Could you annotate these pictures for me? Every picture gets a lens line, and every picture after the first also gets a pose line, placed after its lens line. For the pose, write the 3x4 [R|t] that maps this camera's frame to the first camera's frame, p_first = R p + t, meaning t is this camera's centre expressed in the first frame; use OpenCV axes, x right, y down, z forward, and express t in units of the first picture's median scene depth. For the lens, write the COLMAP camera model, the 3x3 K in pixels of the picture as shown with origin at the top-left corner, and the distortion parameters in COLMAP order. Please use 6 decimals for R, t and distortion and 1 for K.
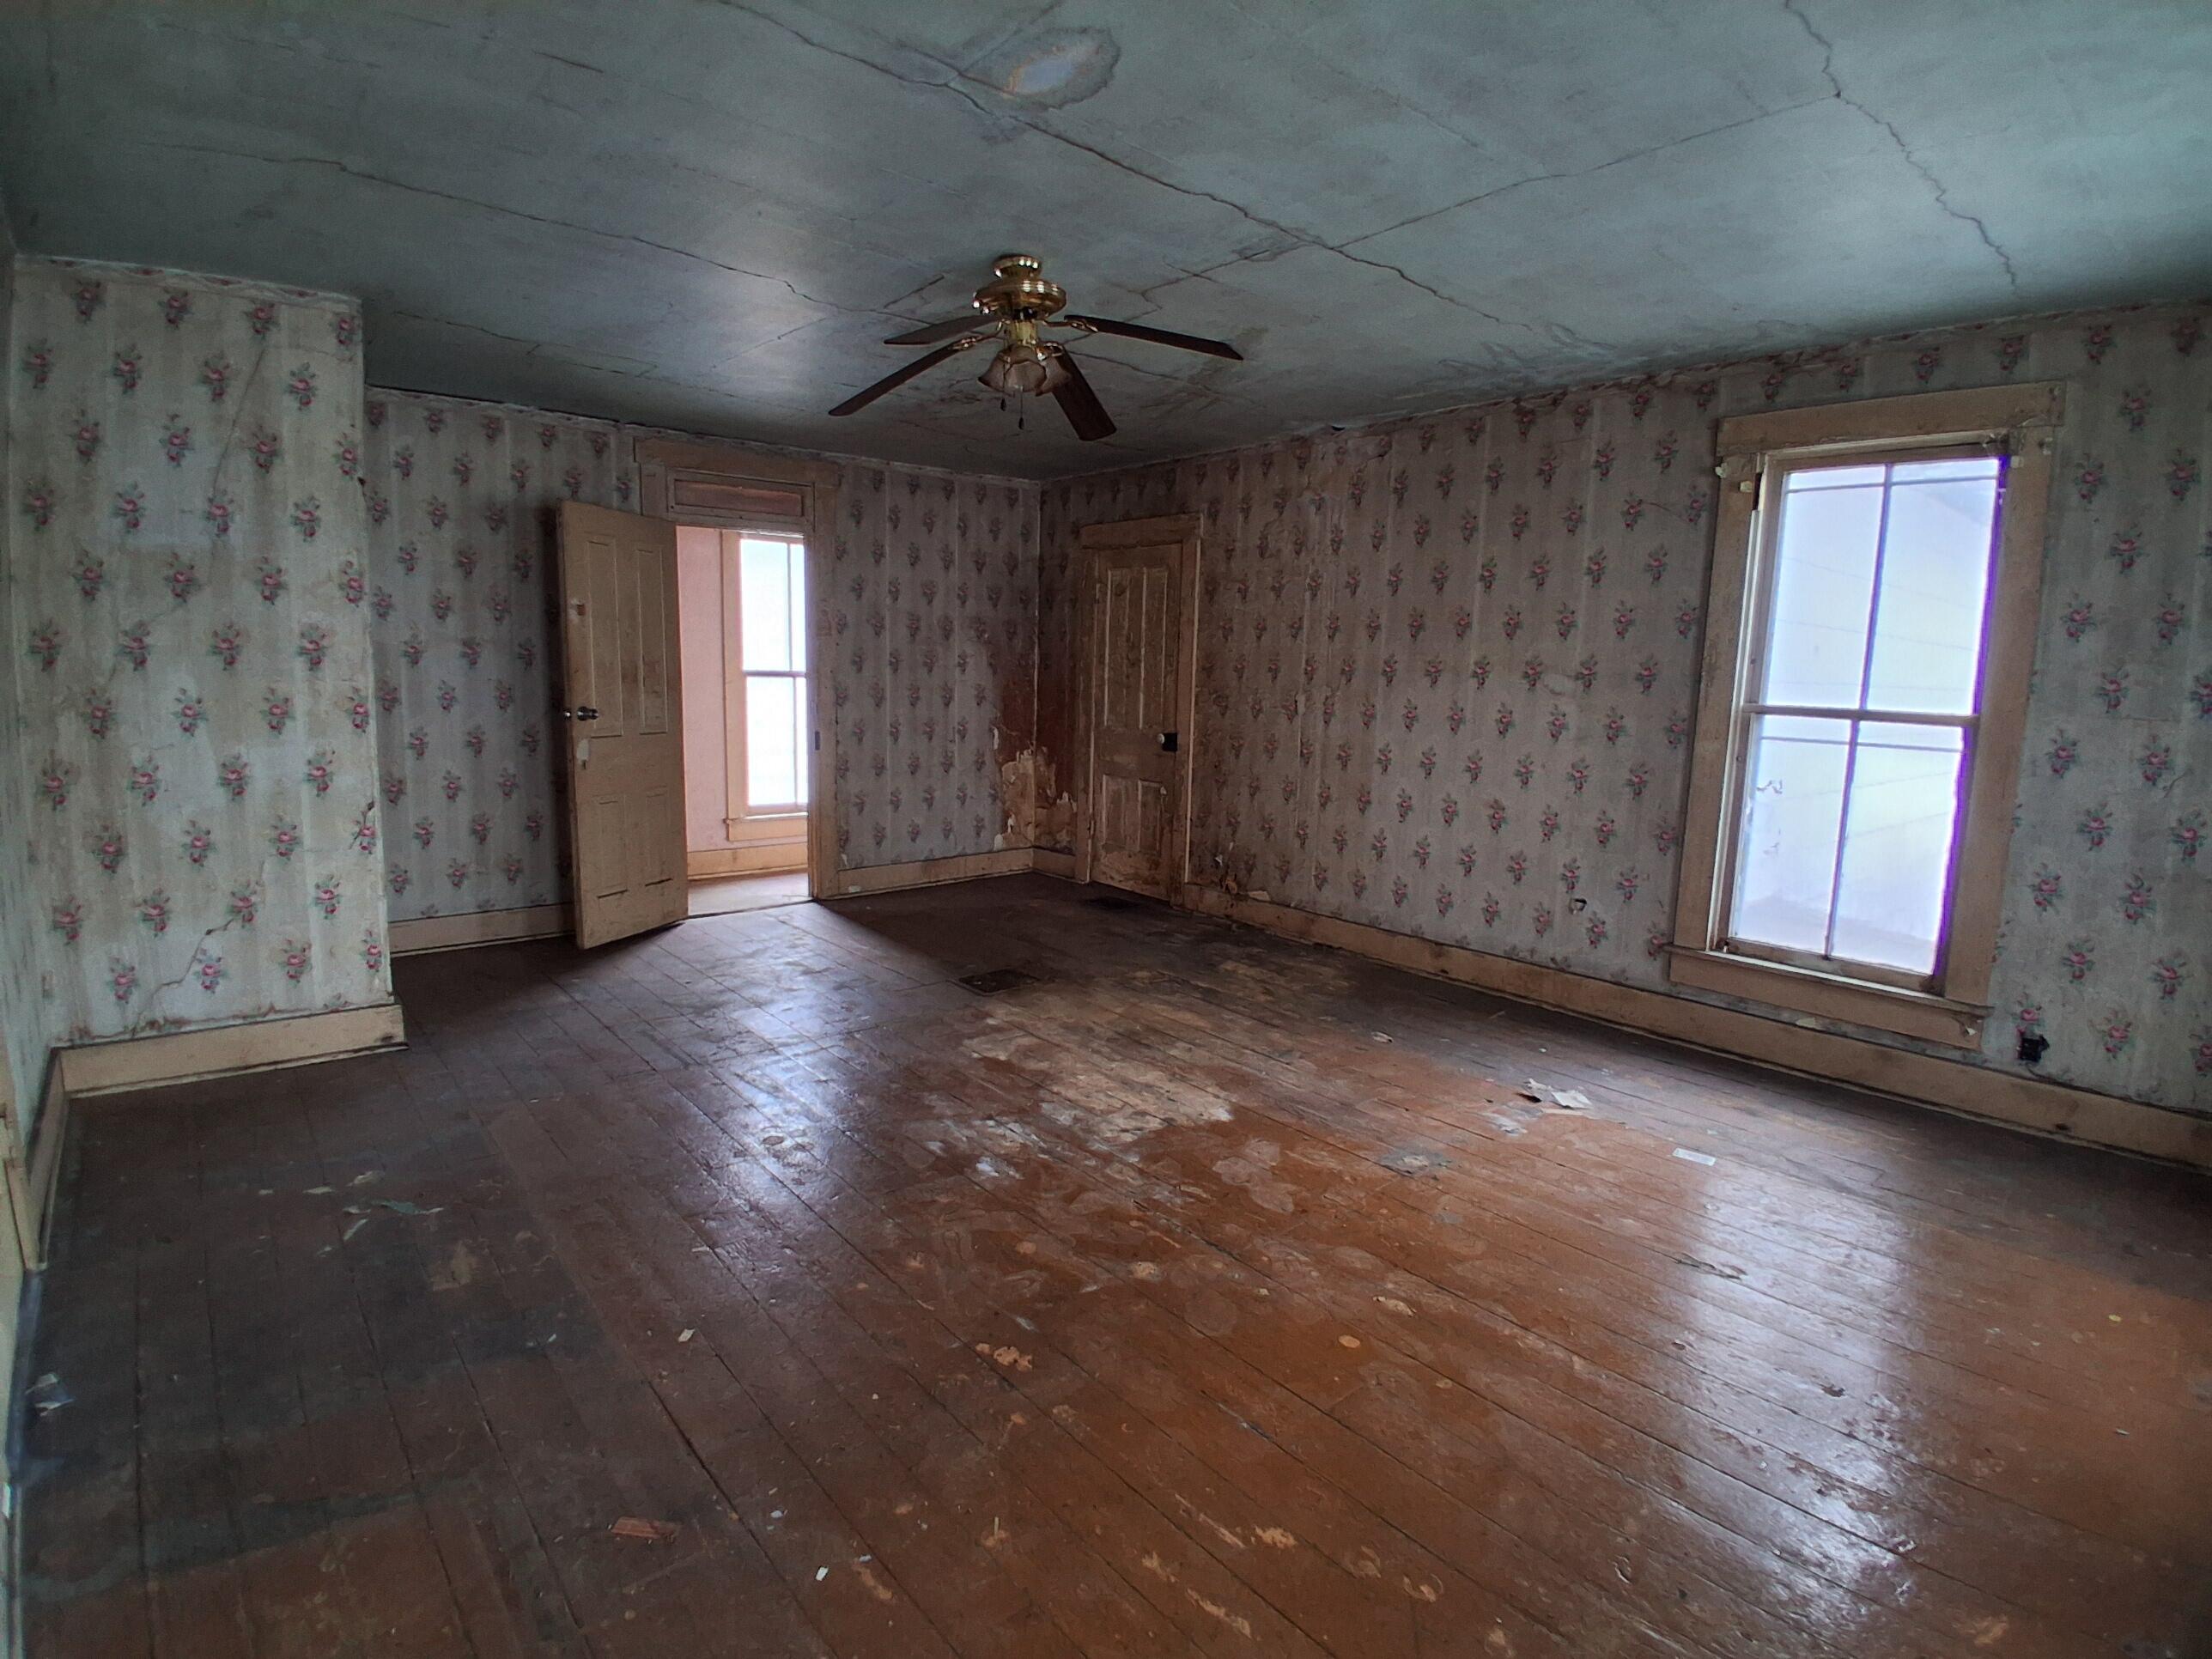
lens RADIAL K [[1103.2, 0, 1101.5], [0, 1103.2, 823.4], [0, 0, 1]] dist [0.011348, -0.054892]
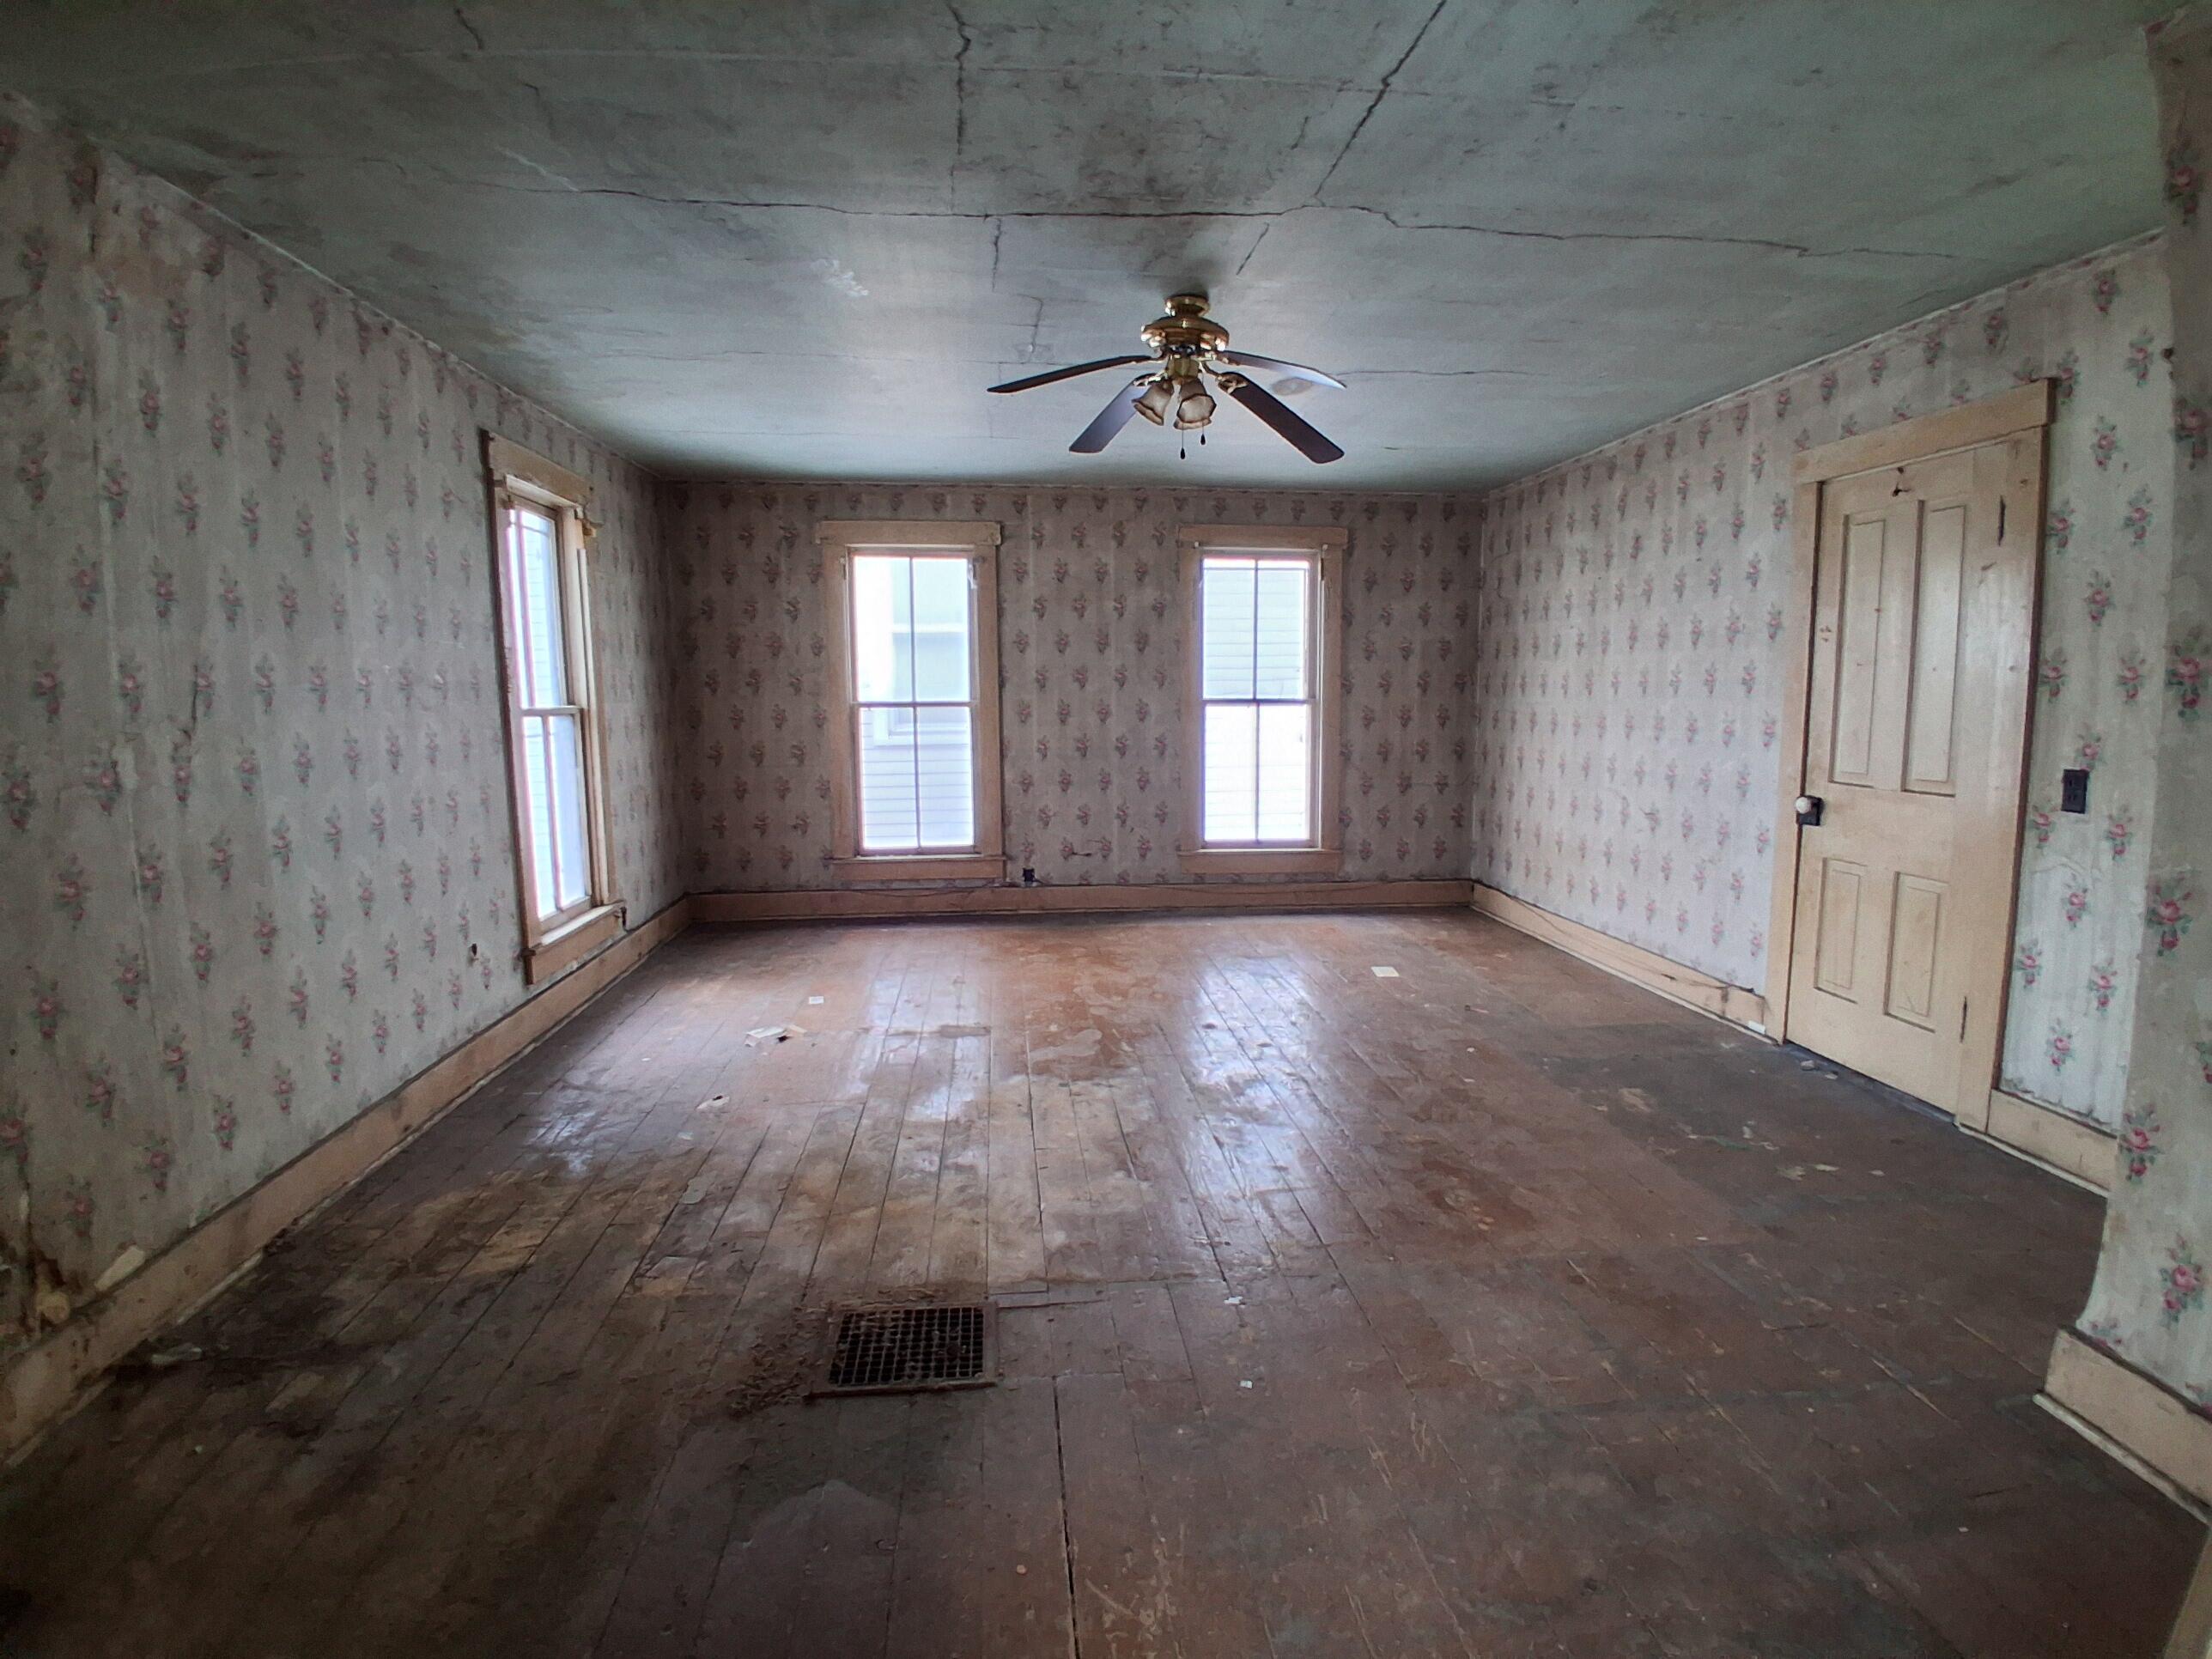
lens RADIAL K [[1103.2, 0, 1101.5], [0, 1103.2, 823.4], [0, 0, 1]] dist [0.011348, -0.054892]
pose [[-0.826640, -0.084128, 0.556407, -0.378523], [0.067314, 0.966879, 0.246197, -0.173393], [-0.558691, 0.240970, -0.793598, 1.191340]]
